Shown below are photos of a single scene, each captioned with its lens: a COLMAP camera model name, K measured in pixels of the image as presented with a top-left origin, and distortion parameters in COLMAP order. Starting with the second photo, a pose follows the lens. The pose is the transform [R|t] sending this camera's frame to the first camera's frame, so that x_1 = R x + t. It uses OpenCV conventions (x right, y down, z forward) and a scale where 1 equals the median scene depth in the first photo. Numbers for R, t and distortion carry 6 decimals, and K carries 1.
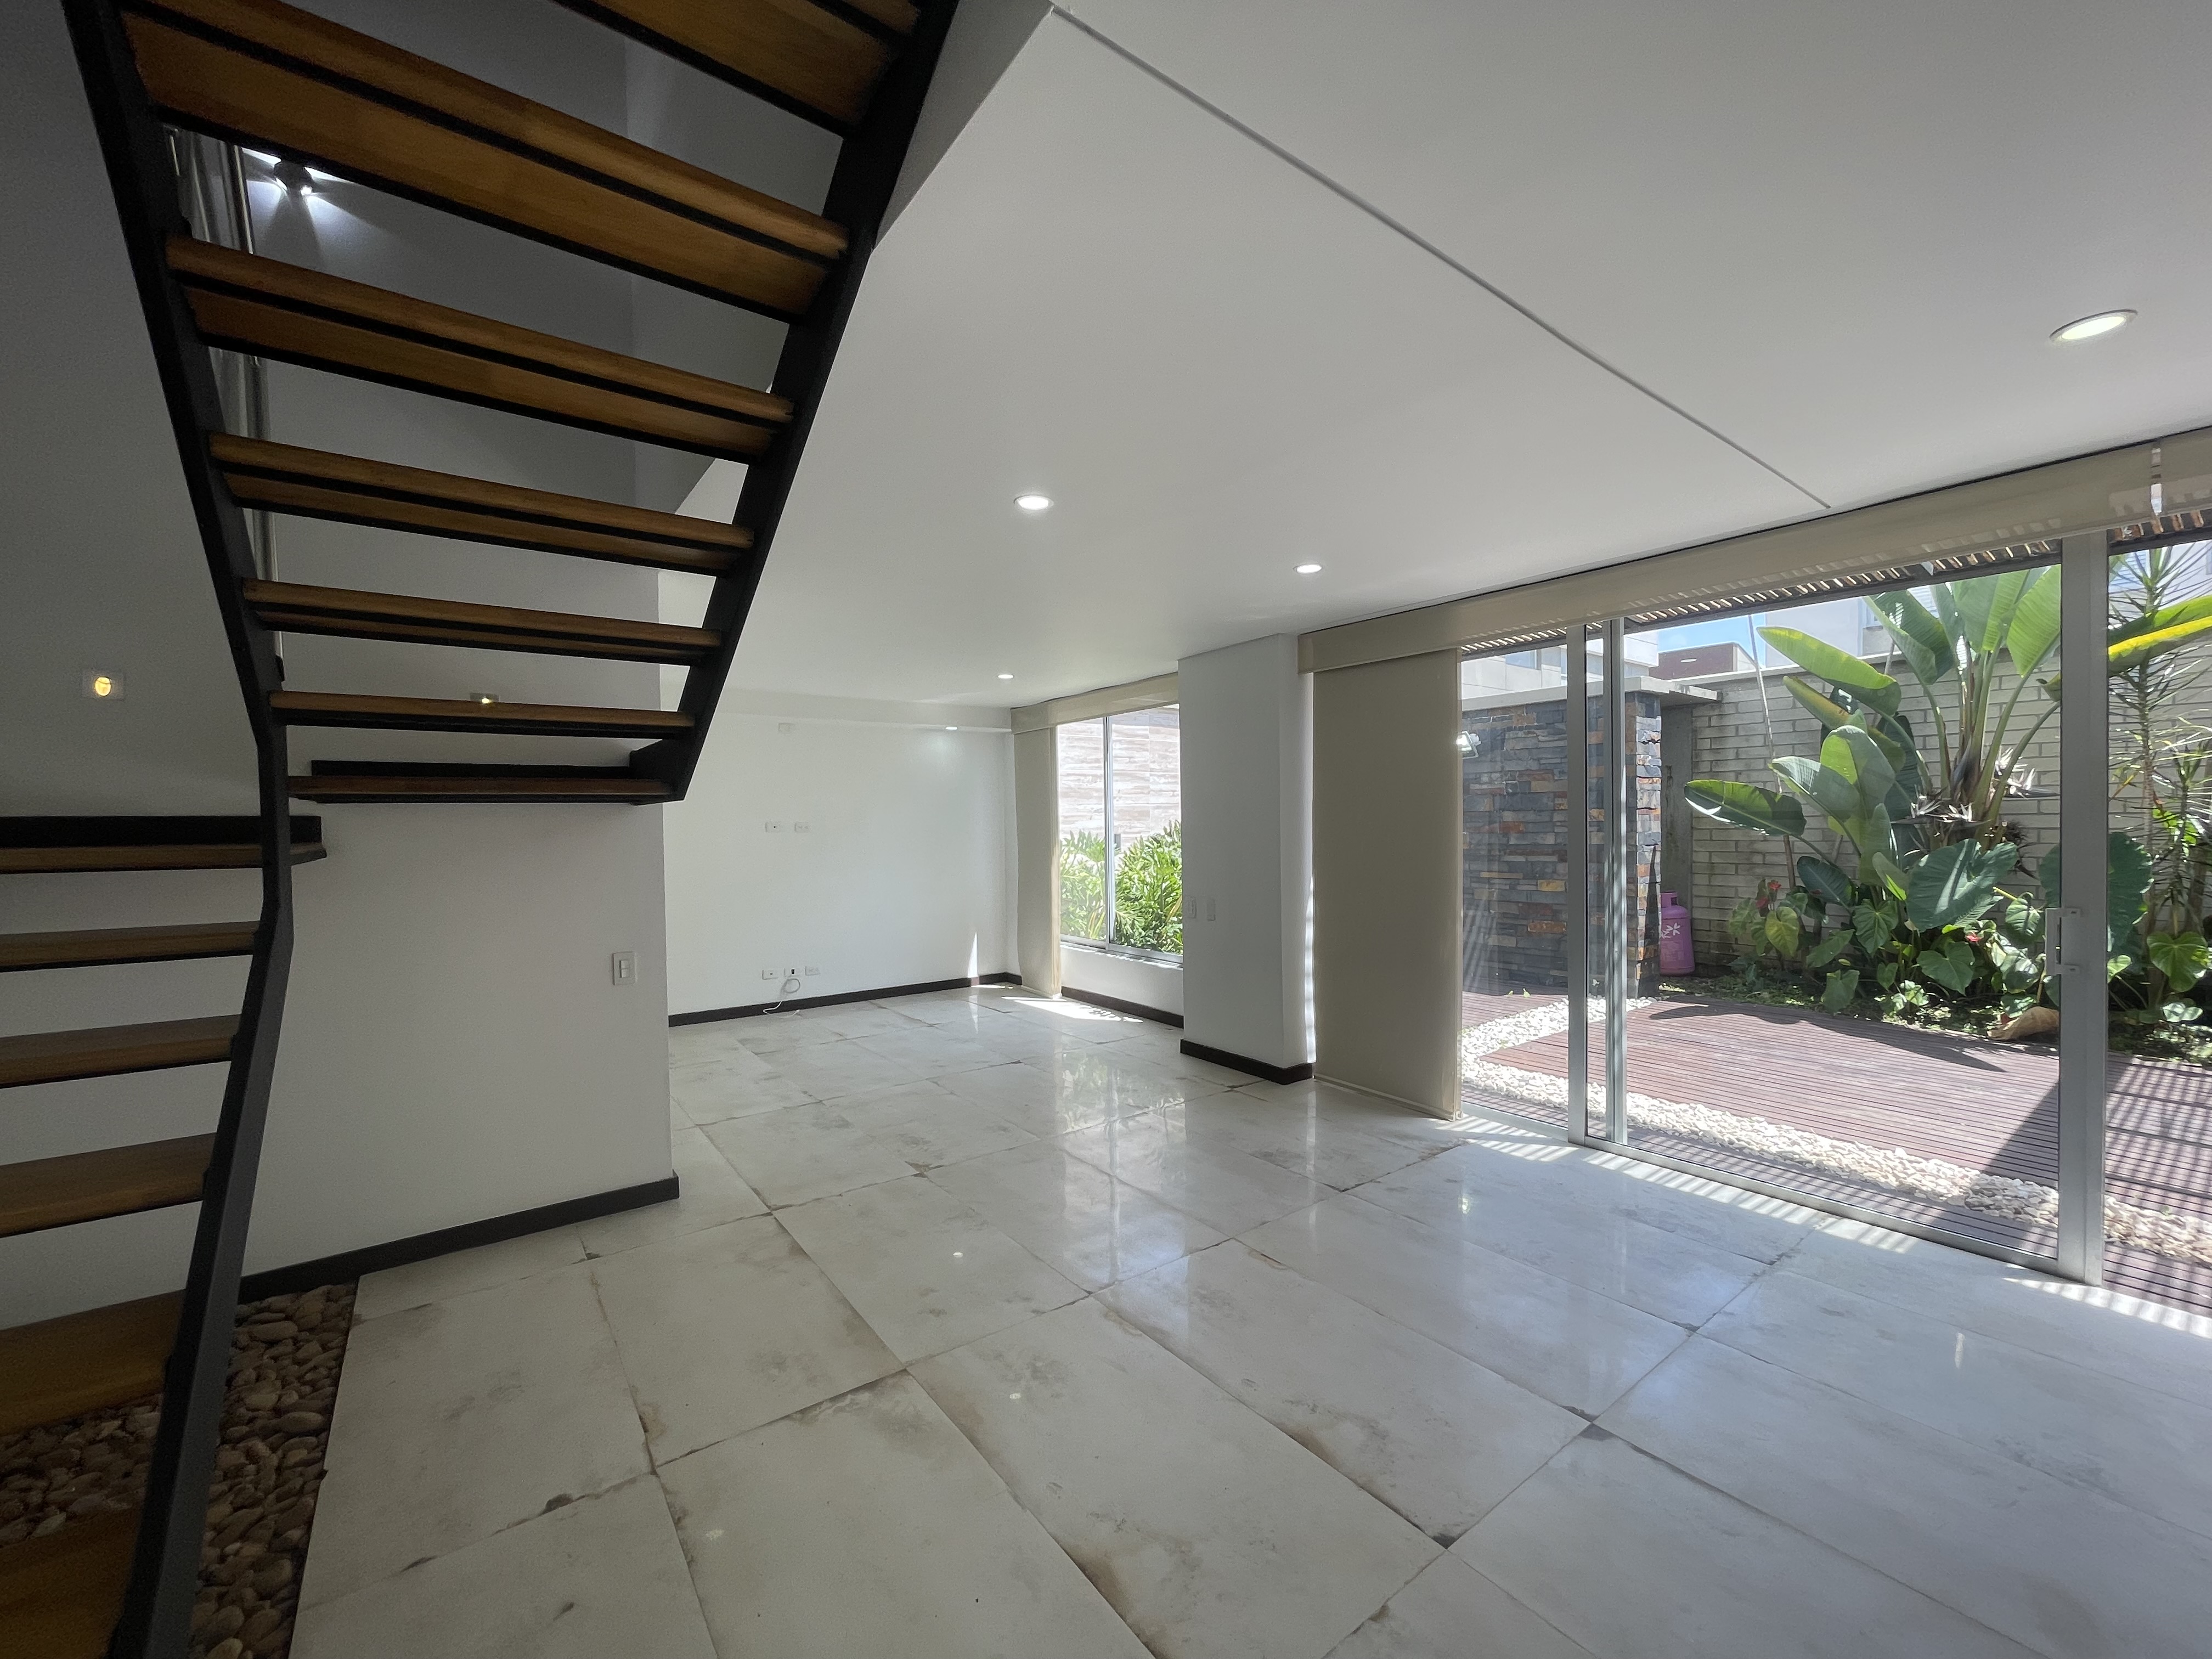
lens RADIAL K [[889.1, 0, 1101.4], [0, 889.1, 841.9], [0, 0, 1]] dist [0.000714, 0.000256]
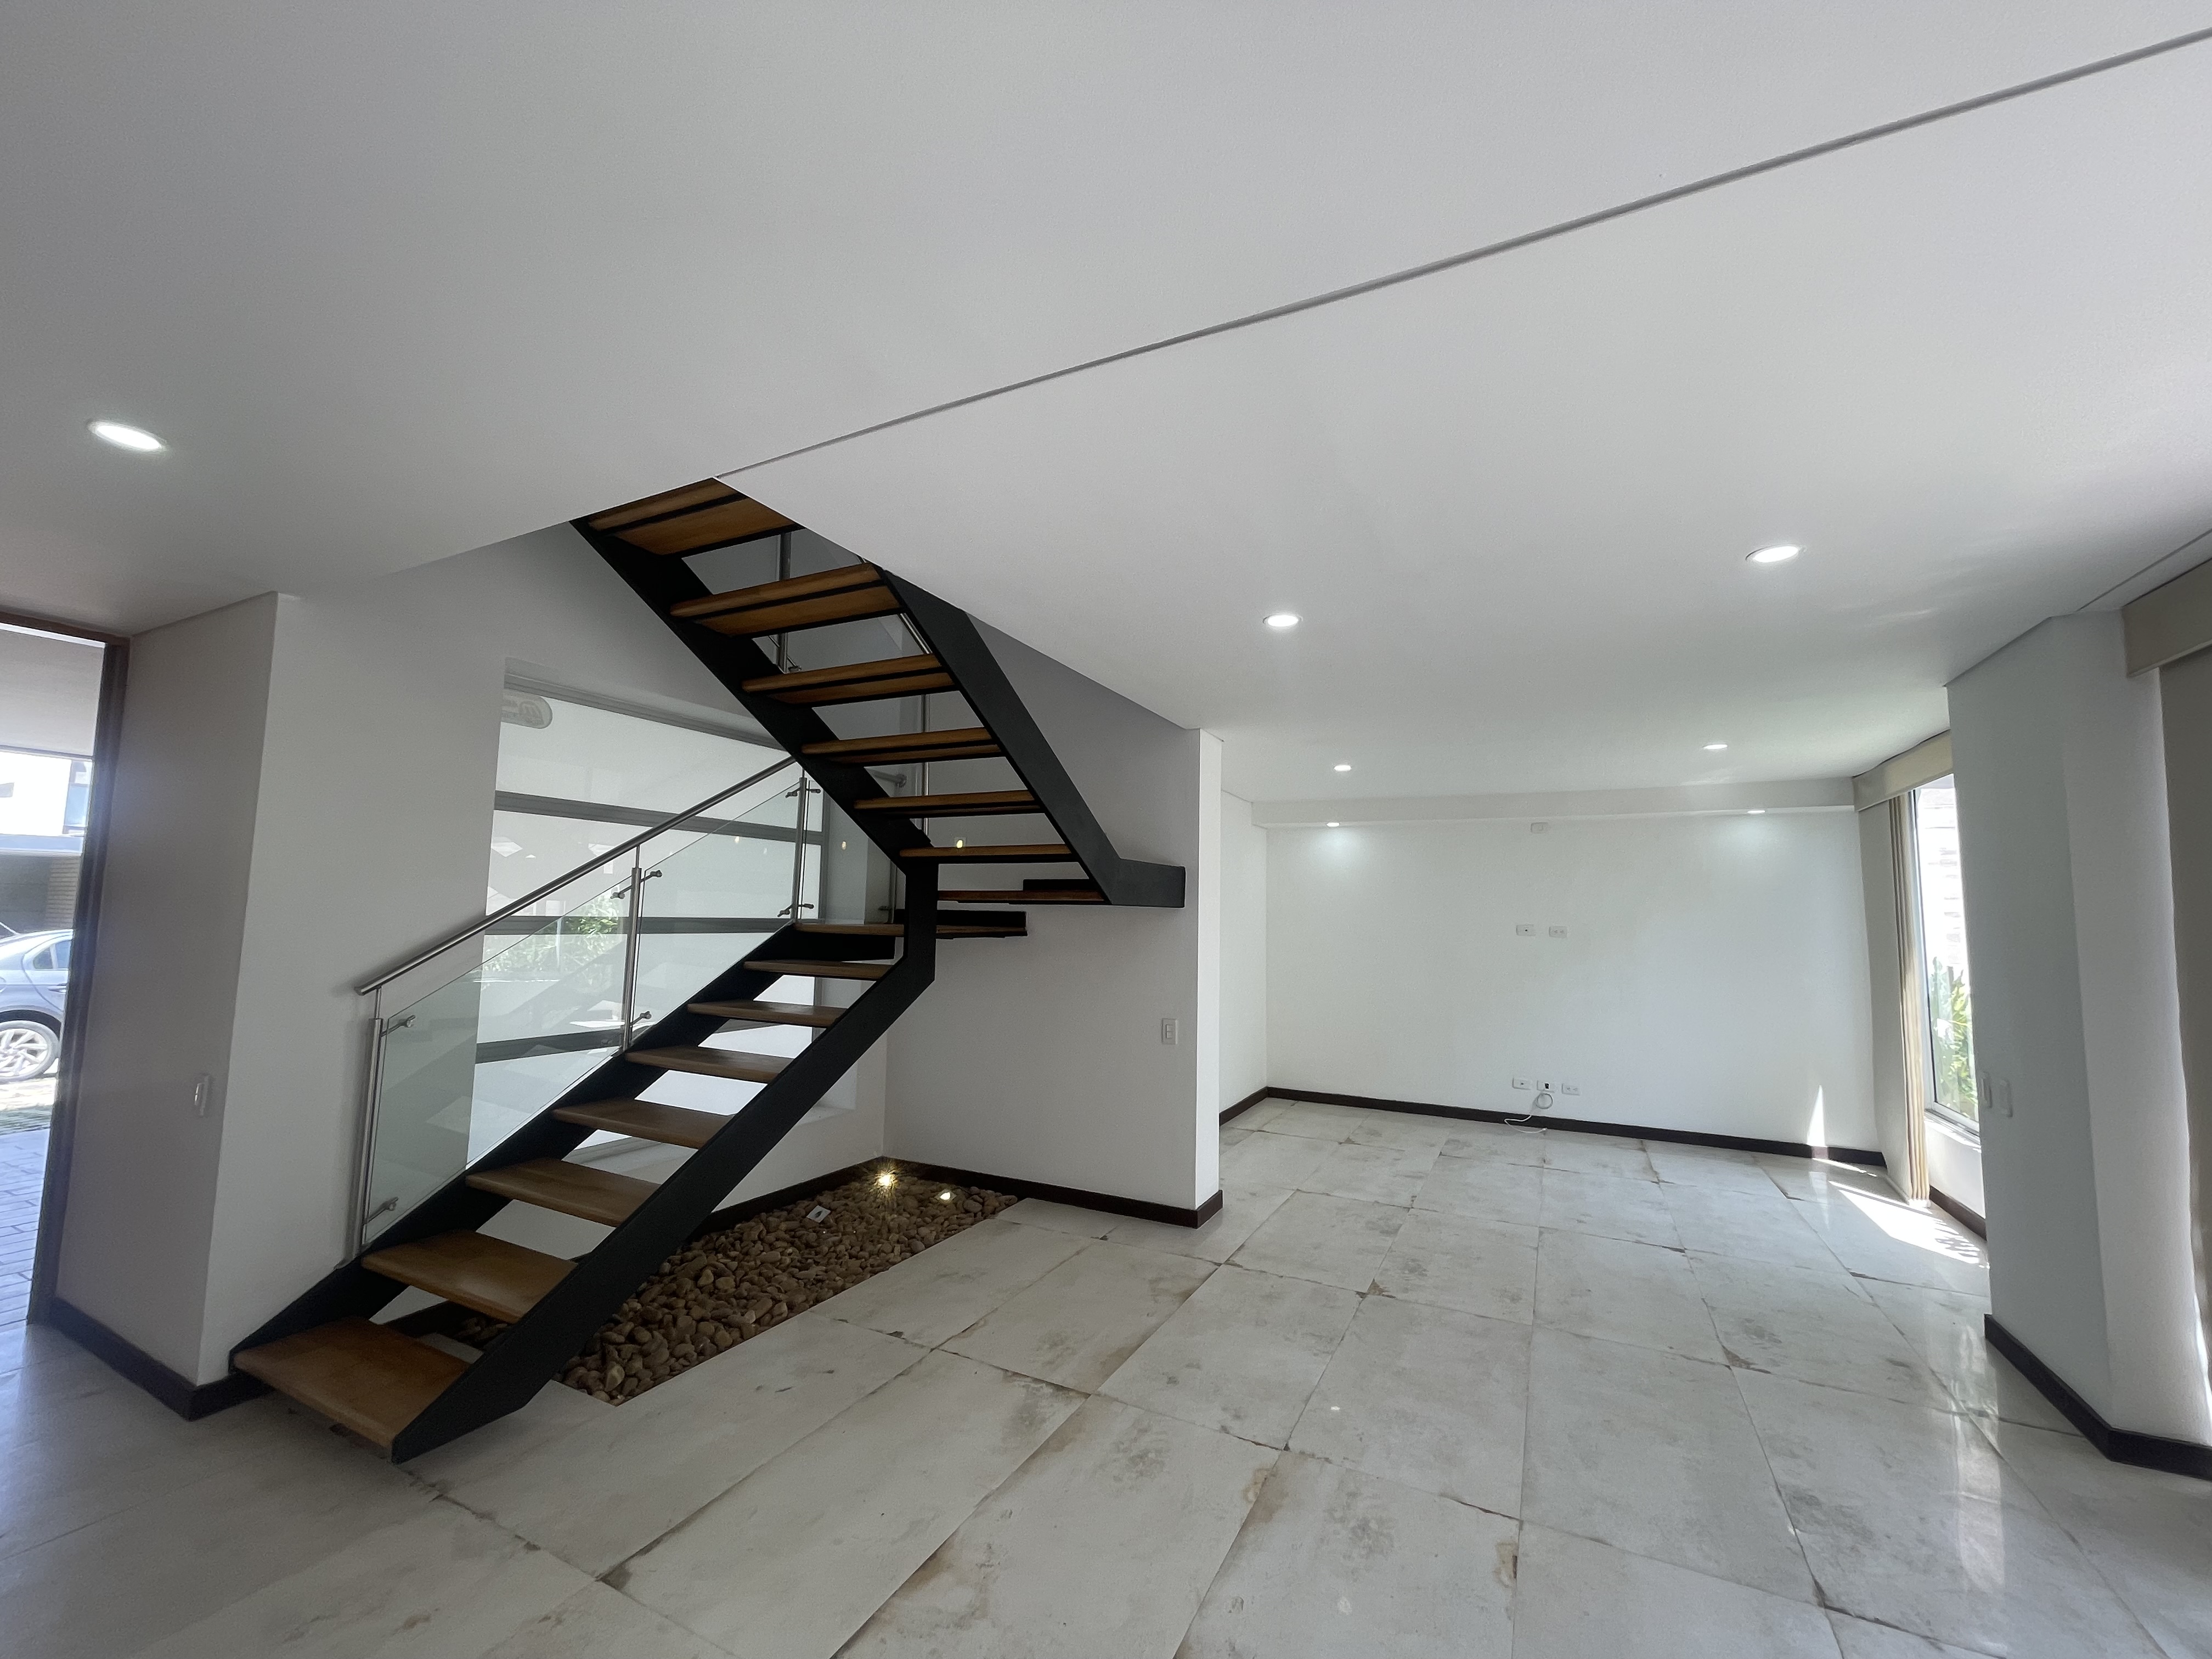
lens RADIAL K [[889.1, 0, 1101.4], [0, 889.1, 841.9], [0, 0, 1]] dist [0.000714, 0.000256]
pose [[0.451203, -0.053586, -0.890811, 0.521566], [-0.045324, 0.995531, -0.082843, -0.019959], [0.891270, 0.077754, 0.446758, 0.262772]]
